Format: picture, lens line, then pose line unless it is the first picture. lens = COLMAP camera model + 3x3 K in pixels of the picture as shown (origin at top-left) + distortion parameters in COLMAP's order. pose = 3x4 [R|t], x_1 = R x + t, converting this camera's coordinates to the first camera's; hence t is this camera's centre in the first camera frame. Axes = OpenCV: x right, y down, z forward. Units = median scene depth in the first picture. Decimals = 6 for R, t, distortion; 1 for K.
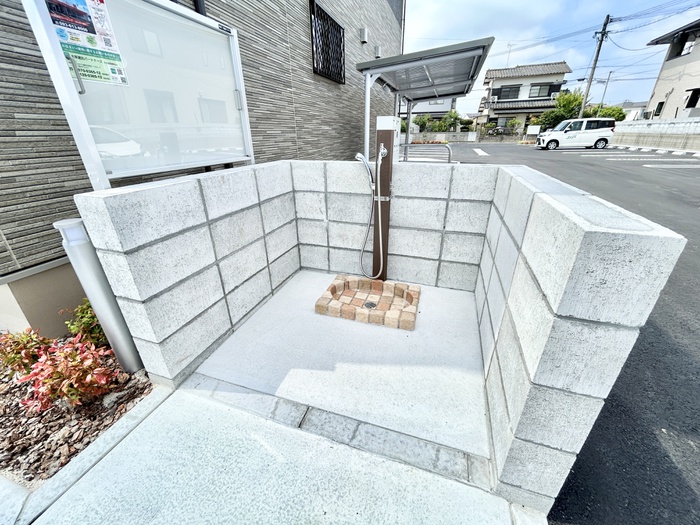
lens RADIAL K [[283.4, 0, 349.8], [0, 283.4, 260.0], [0, 0, 1]] dist [0.000937, -0.000045]
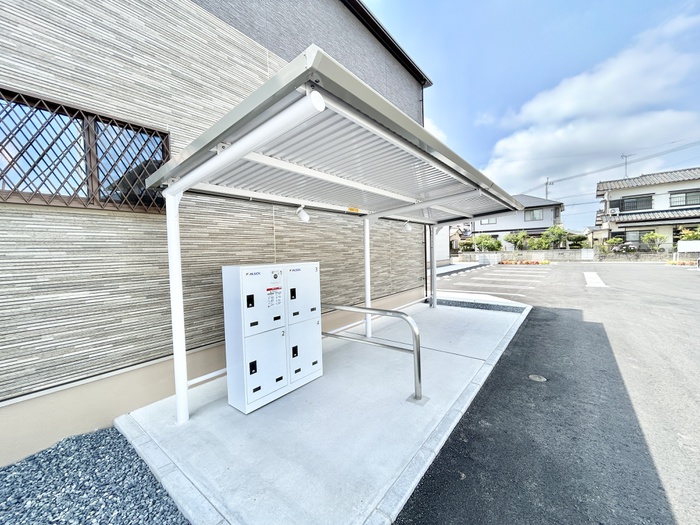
lens RADIAL K [[283.4, 0, 349.5], [0, 283.4, 263.2], [0, 0, 1]] dist [0.000937, -0.000045]
pose [[0.937579, -0.002637, -0.347761, 0.082810], [-0.124337, 0.931334, -0.342281, -0.059549], [0.324785, 0.364156, 0.872872, 0.102886]]
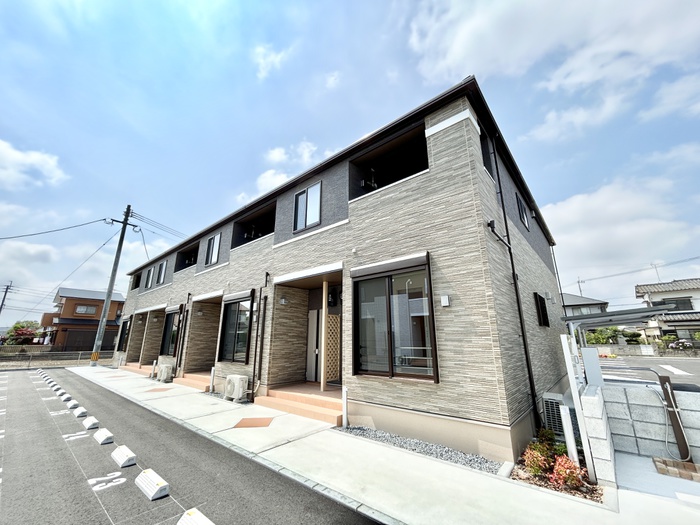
lens RADIAL K [[283.4, 0, 350.8], [0, 283.4, 264.1], [0, 0, 1]] dist [0.000937, -0.000045]
pose [[0.924034, -0.092989, -0.370830, -0.065596], [-0.161725, 0.783834, -0.599541, 0.031072], [0.346420, 0.613968, 0.709250, -0.104114]]
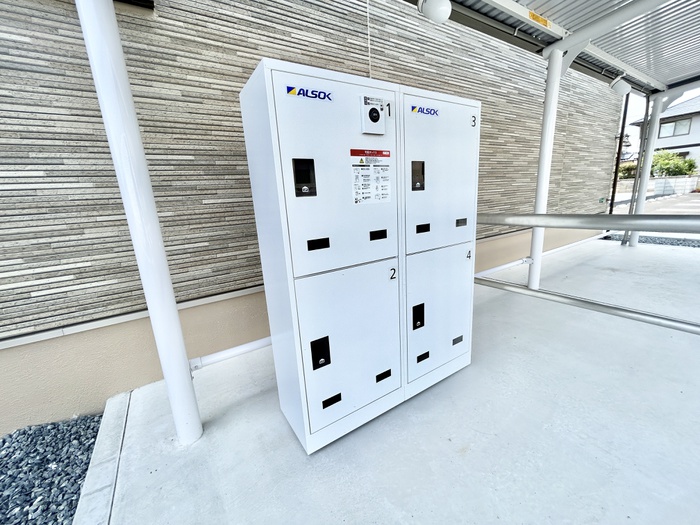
lens RADIAL K [[283.4, 0, 351.3], [0, 283.4, 263.6], [0, 0, 1]] dist [0.000937, -0.000045]
pose [[0.776052, 0.107670, -0.621410, 0.041952], [-0.209930, 0.973231, -0.093542, -0.064719], [0.594704, 0.203046, 0.777881, 0.162840]]
